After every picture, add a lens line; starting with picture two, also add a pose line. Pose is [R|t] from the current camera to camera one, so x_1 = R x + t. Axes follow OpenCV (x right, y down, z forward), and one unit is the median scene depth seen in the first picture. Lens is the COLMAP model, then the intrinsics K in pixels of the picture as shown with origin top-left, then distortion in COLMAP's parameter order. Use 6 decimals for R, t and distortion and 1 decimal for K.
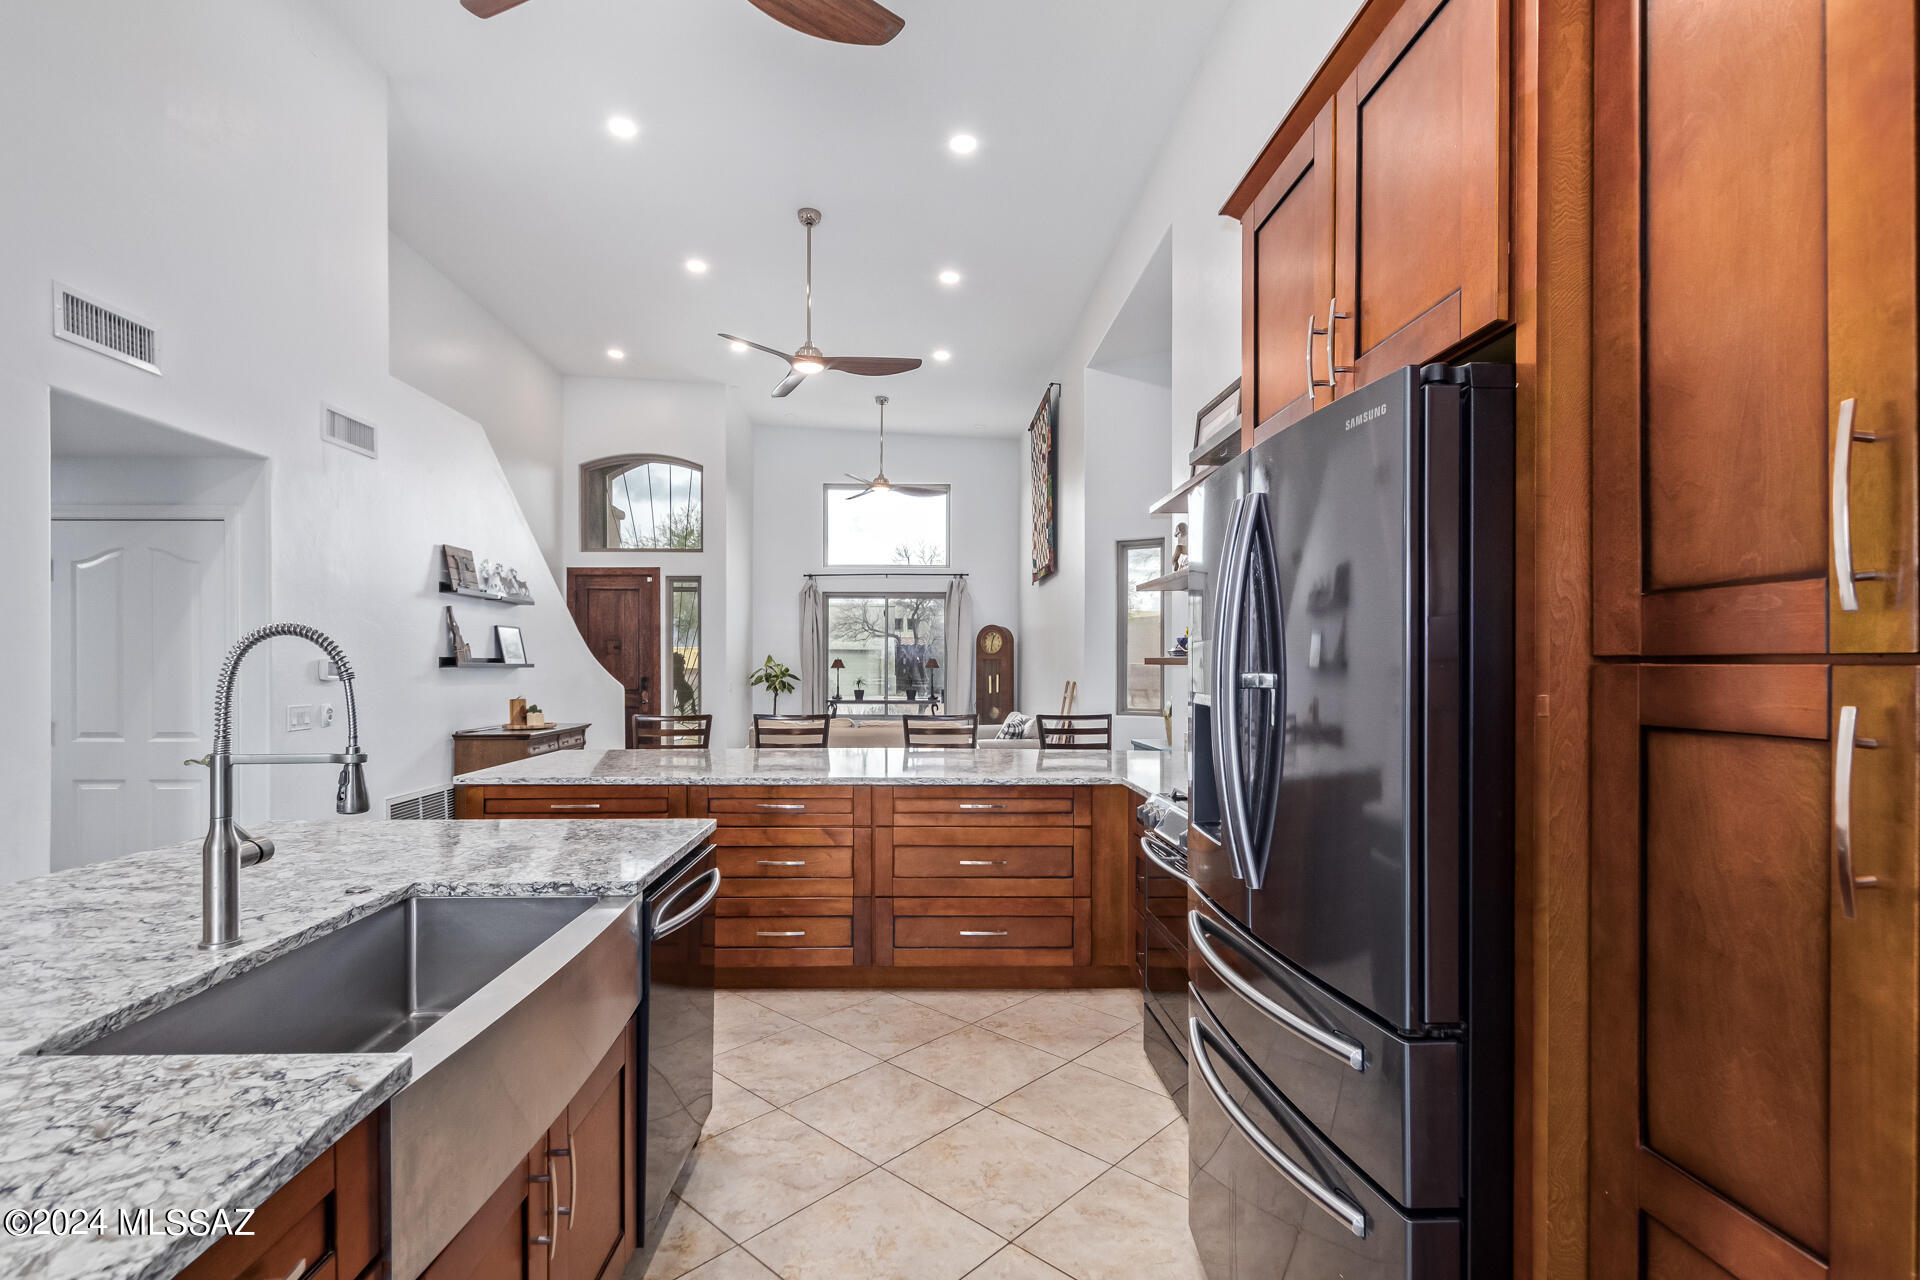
lens RADIAL K [[890.7, 0, 954.2], [0, 890.7, 659.7], [0, 0, 1]] dist [0.011338, 0.000424]
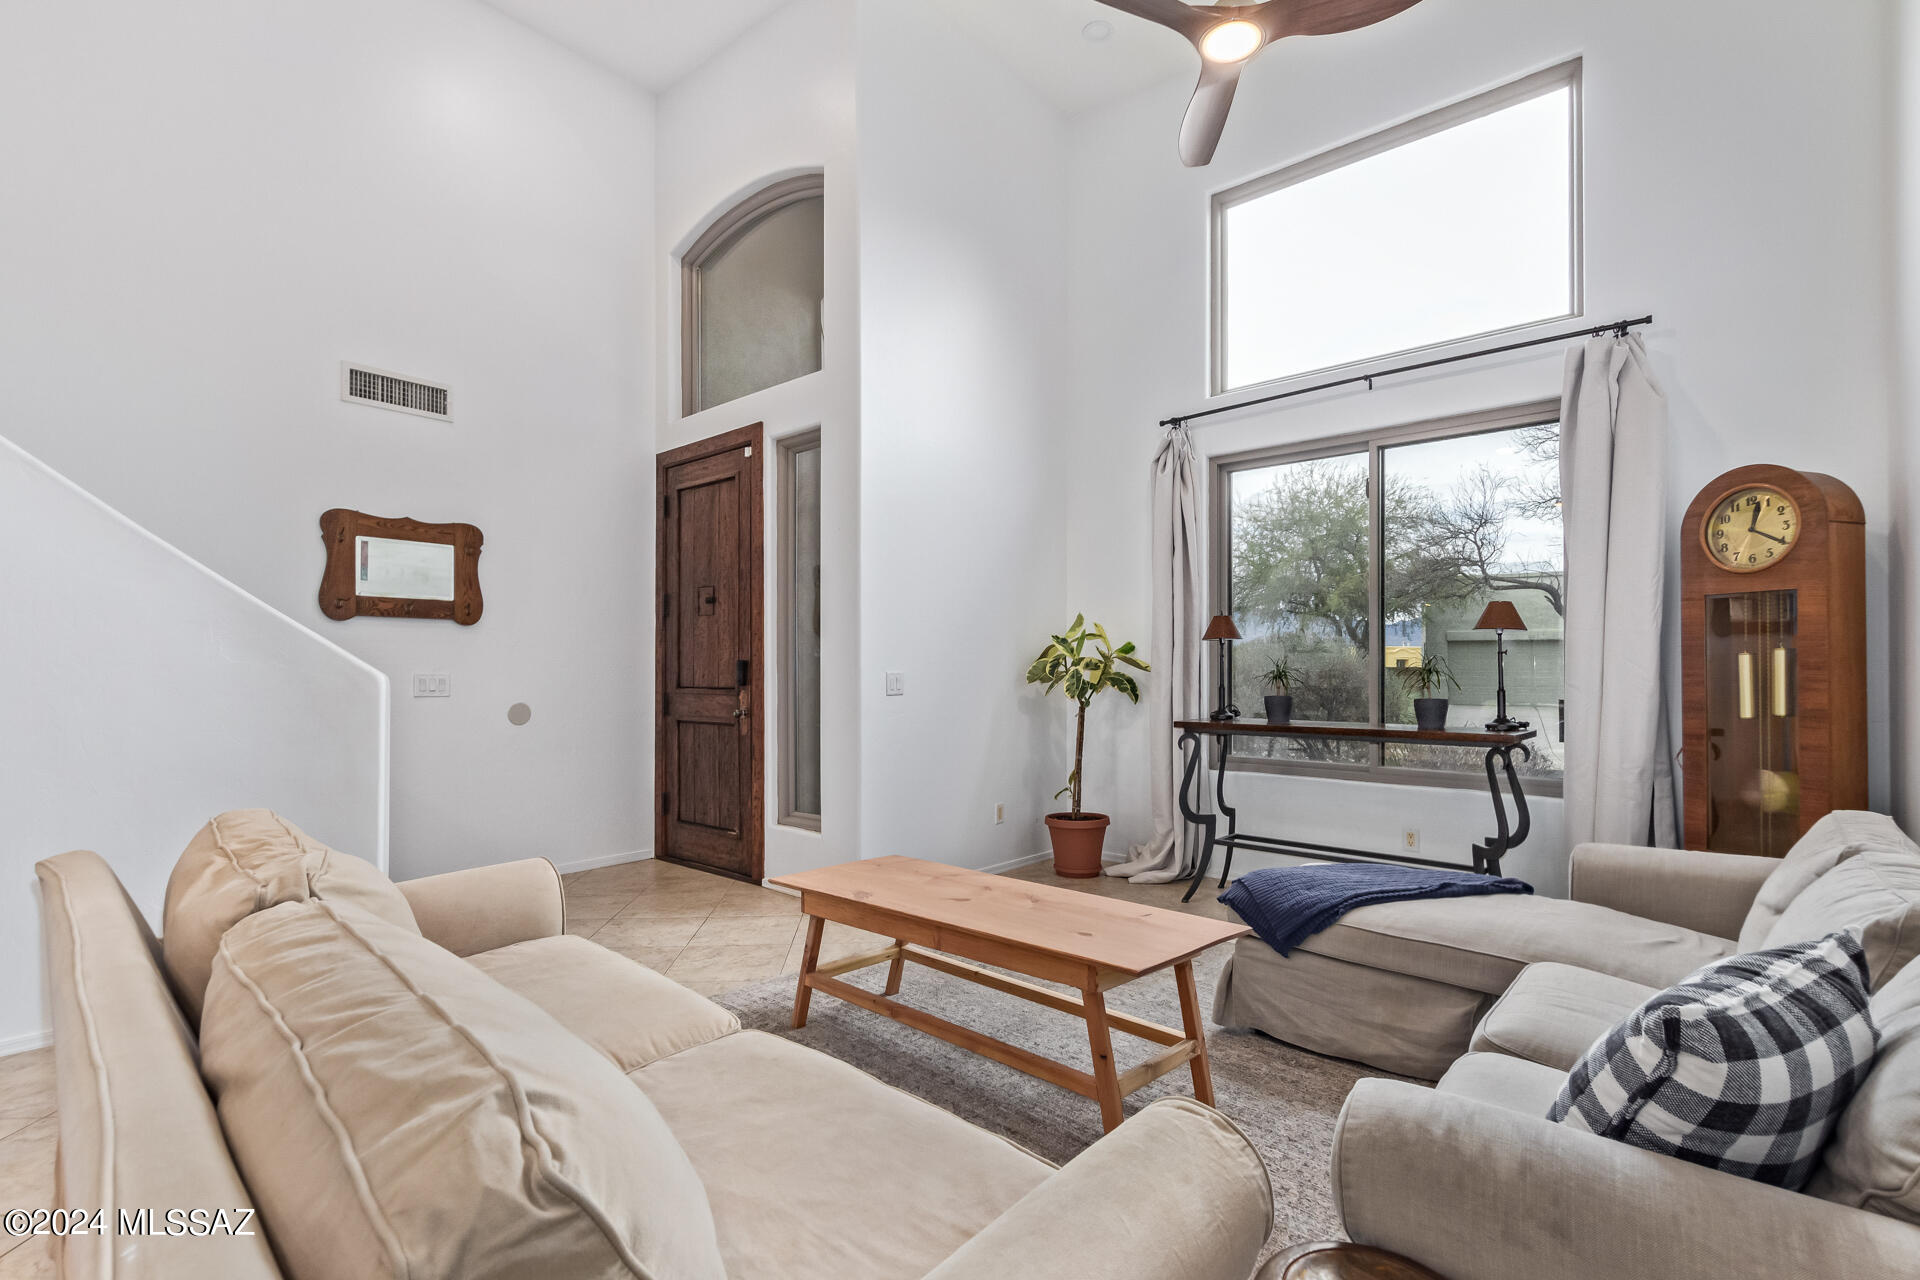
lens RADIAL K [[890.7, 0, 987.0], [0, 890.7, 659.6], [0, 0, 1]] dist [0.011338, 0.000424]
pose [[0.729533, -0.008859, -0.683888, 0.059769], [0.007904, 0.999959, -0.004522, 0.019363], [0.683900, -0.002106, 0.729573, 0.641158]]
